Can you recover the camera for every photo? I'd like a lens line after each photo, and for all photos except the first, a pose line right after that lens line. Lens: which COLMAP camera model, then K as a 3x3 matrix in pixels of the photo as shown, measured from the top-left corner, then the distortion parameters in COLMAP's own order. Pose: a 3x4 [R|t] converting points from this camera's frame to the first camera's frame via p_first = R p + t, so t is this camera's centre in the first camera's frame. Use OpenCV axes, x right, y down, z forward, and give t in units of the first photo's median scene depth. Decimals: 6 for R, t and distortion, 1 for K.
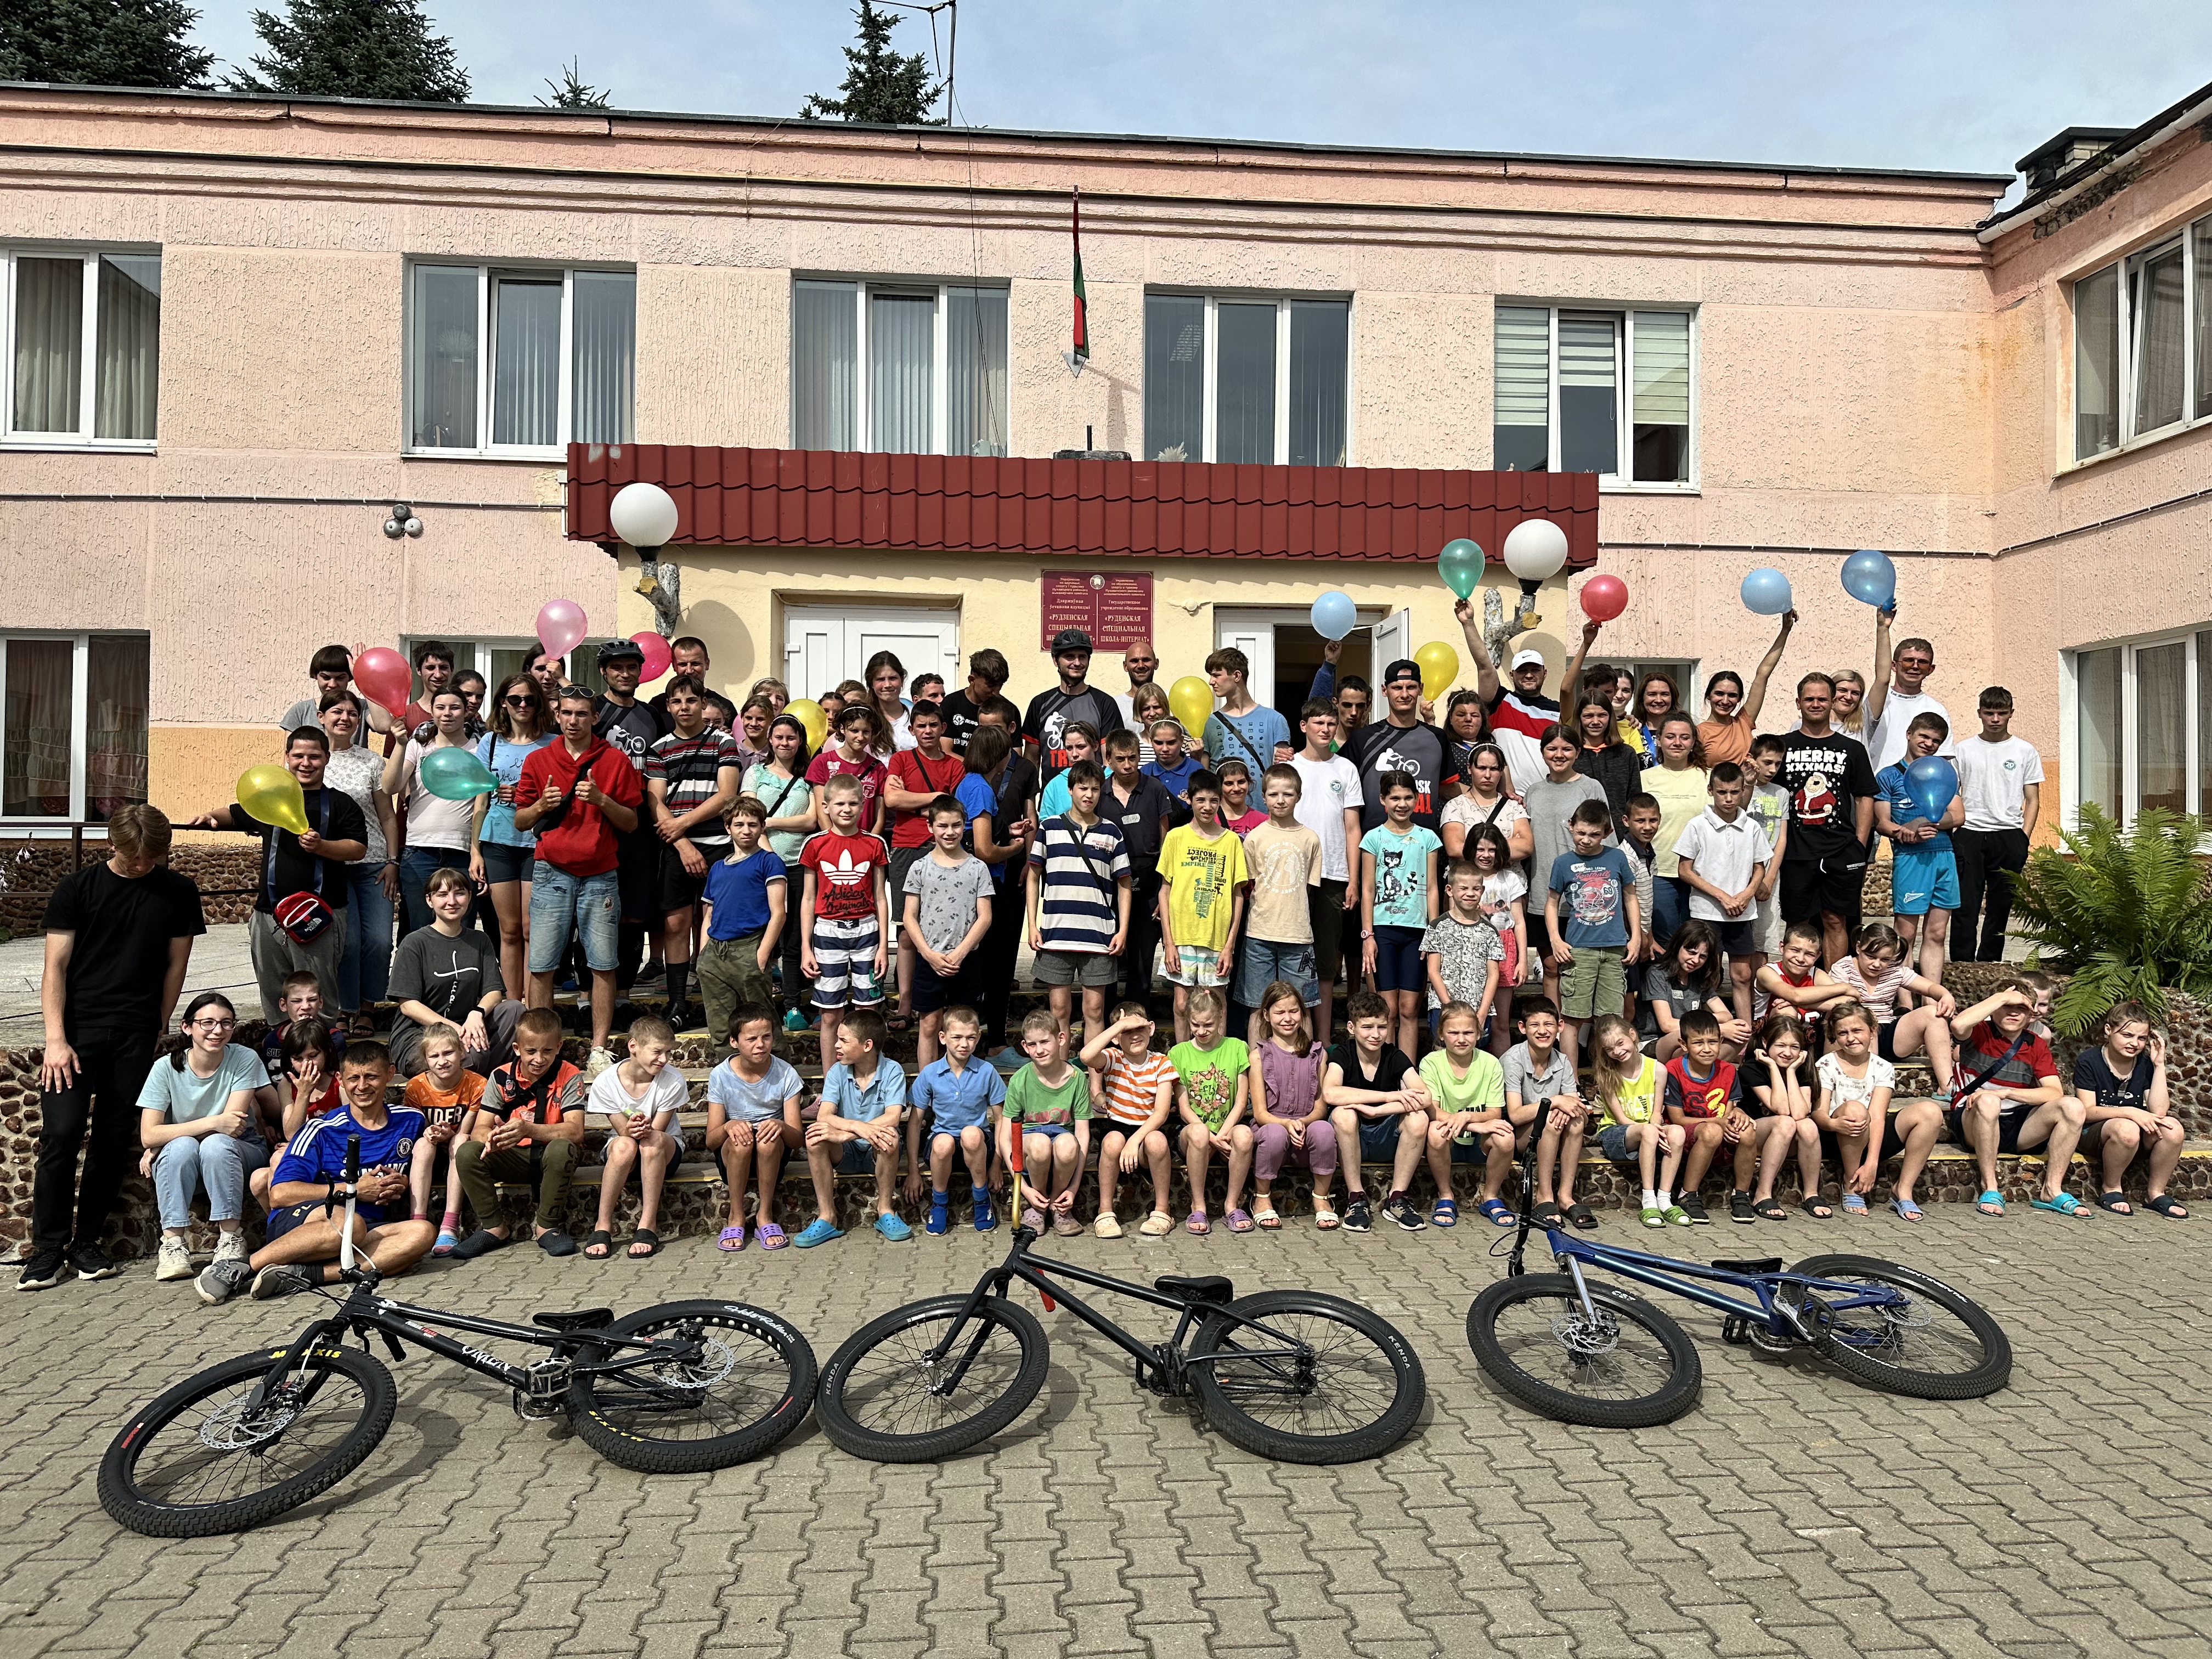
lens RADIAL K [[1600.2, 0, 1142.8], [0, 1600.2, 825.3], [0, 0, 1]] dist [0.023962, -0.040438]
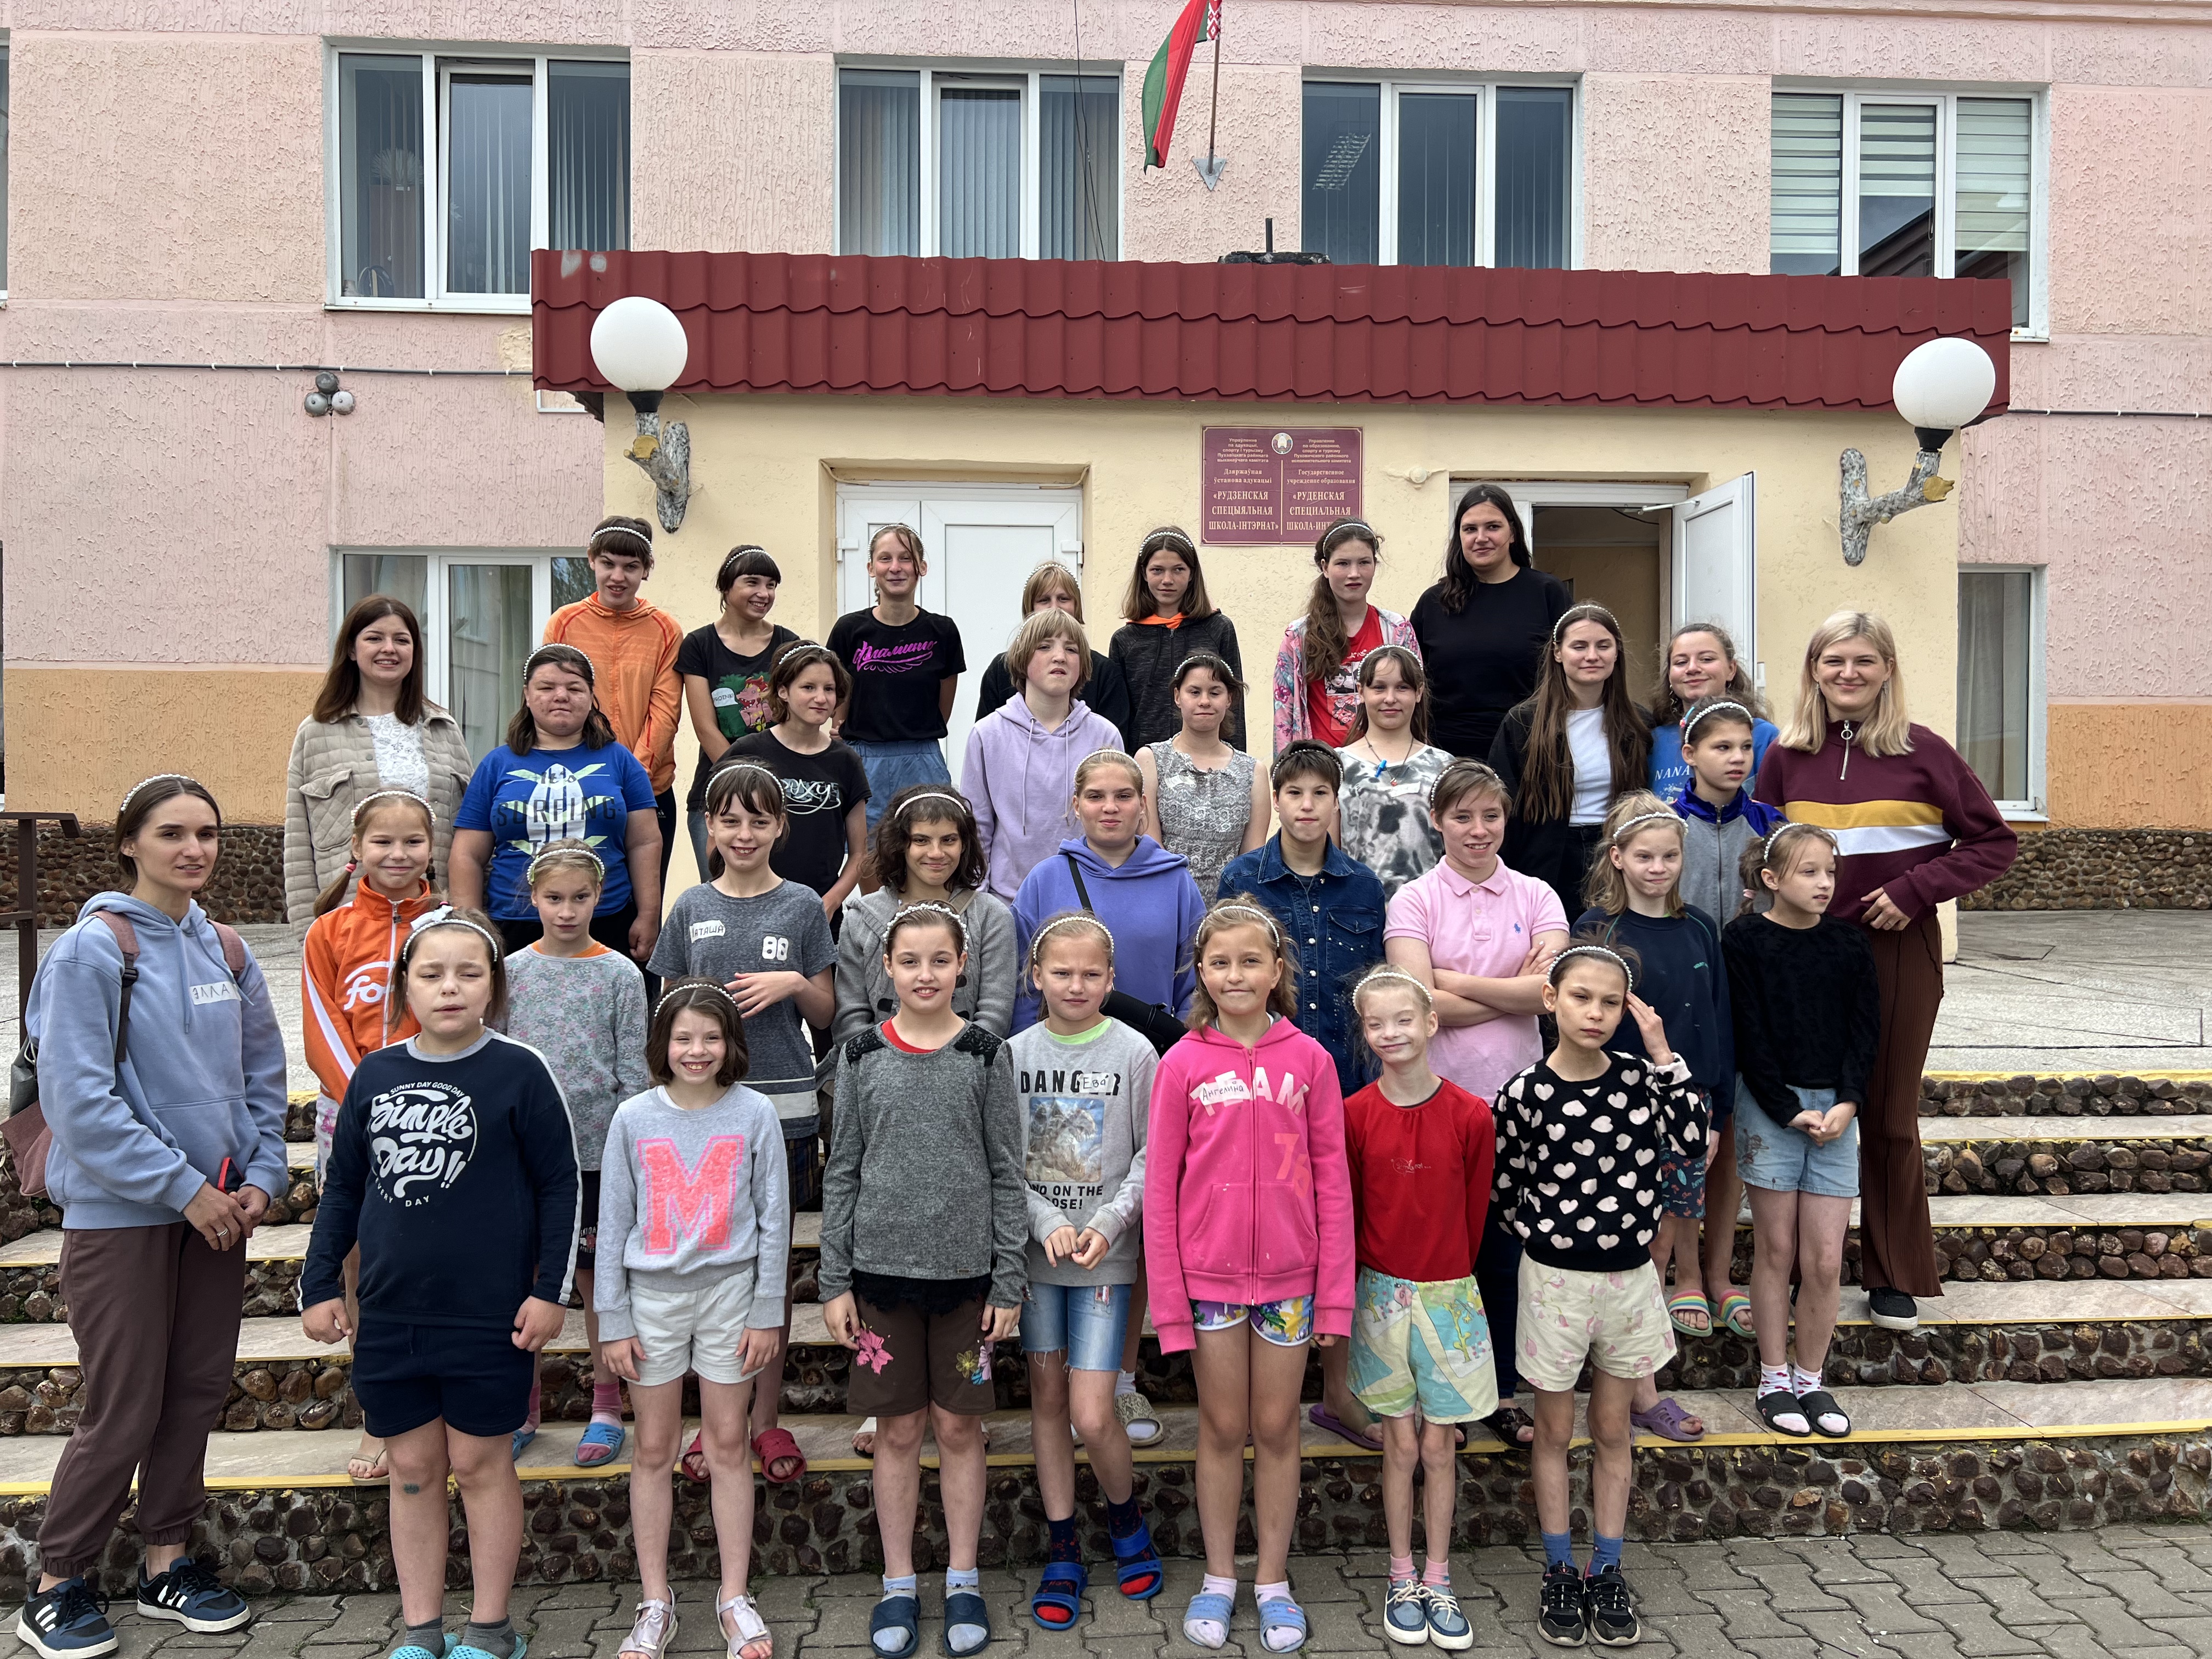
lens RADIAL K [[1719.3, 0, 1122.9], [0, 1719.3, 827.4], [0, 0, 1]] dist [0.004082, -0.000154]
pose [[0.999339, -0.003552, -0.036191, -0.057154], [0.004381, 0.999729, 0.022851, -0.002072], [0.036100, -0.022995, 0.999084, 0.196393]]
